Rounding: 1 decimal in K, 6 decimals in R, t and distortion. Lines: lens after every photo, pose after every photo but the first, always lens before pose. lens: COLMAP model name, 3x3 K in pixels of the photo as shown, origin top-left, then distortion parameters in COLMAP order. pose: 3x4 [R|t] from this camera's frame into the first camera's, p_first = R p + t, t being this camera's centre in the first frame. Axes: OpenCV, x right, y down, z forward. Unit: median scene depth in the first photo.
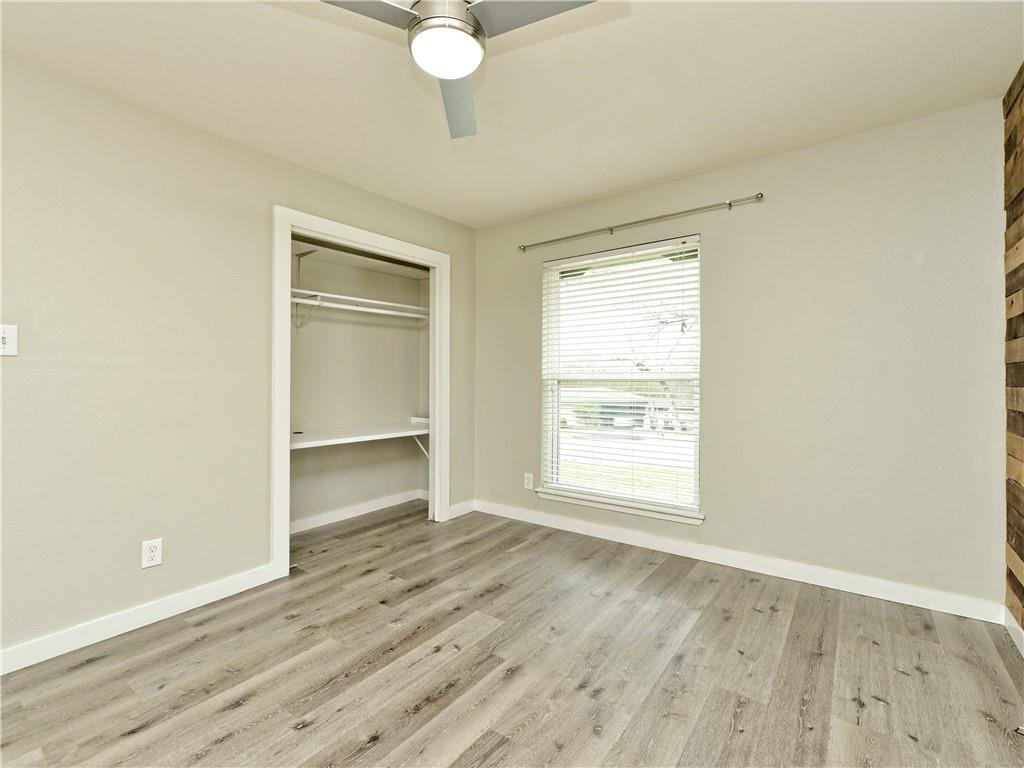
lens RADIAL K [[472.9, 0, 516.6], [0, 472.9, 380.7], [0, 0, 1]] dist [-0.003758, -0.000339]
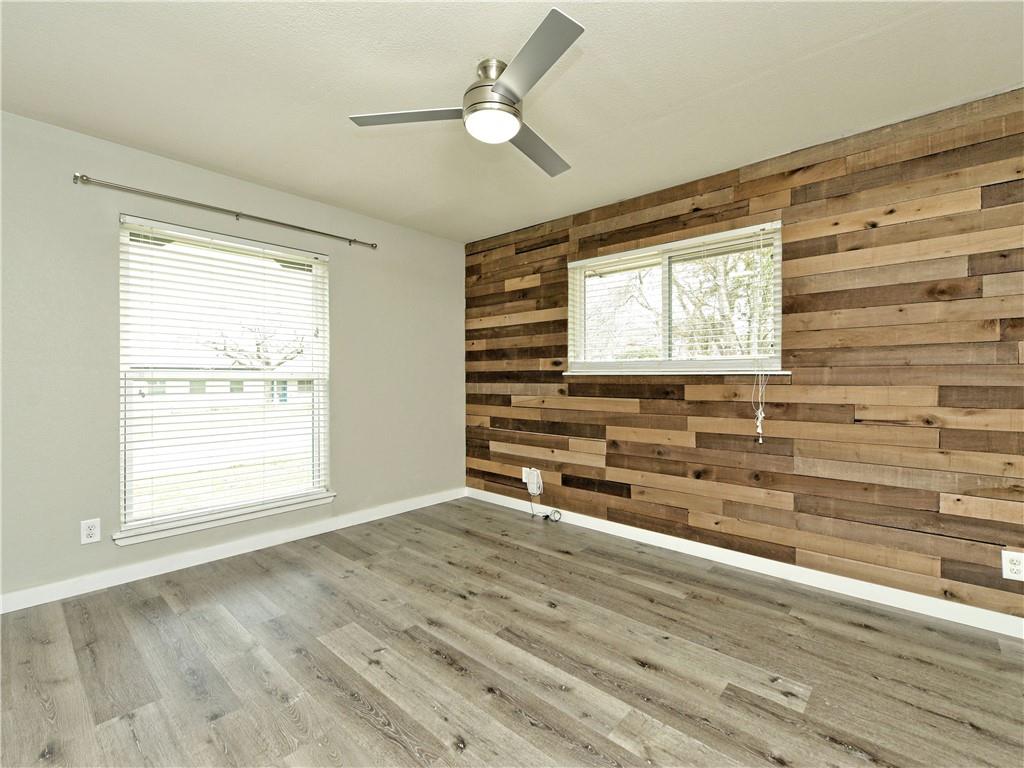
lens RADIAL K [[472.9, 0, 516.6], [0, 472.9, 380.7], [0, 0, 1]] dist [-0.003758, -0.000339]
pose [[0.076673, -0.002567, 0.997053, -0.922202], [0.001885, 0.999995, 0.002430, -0.001142], [-0.997054, 0.001693, 0.076678, 0.539484]]
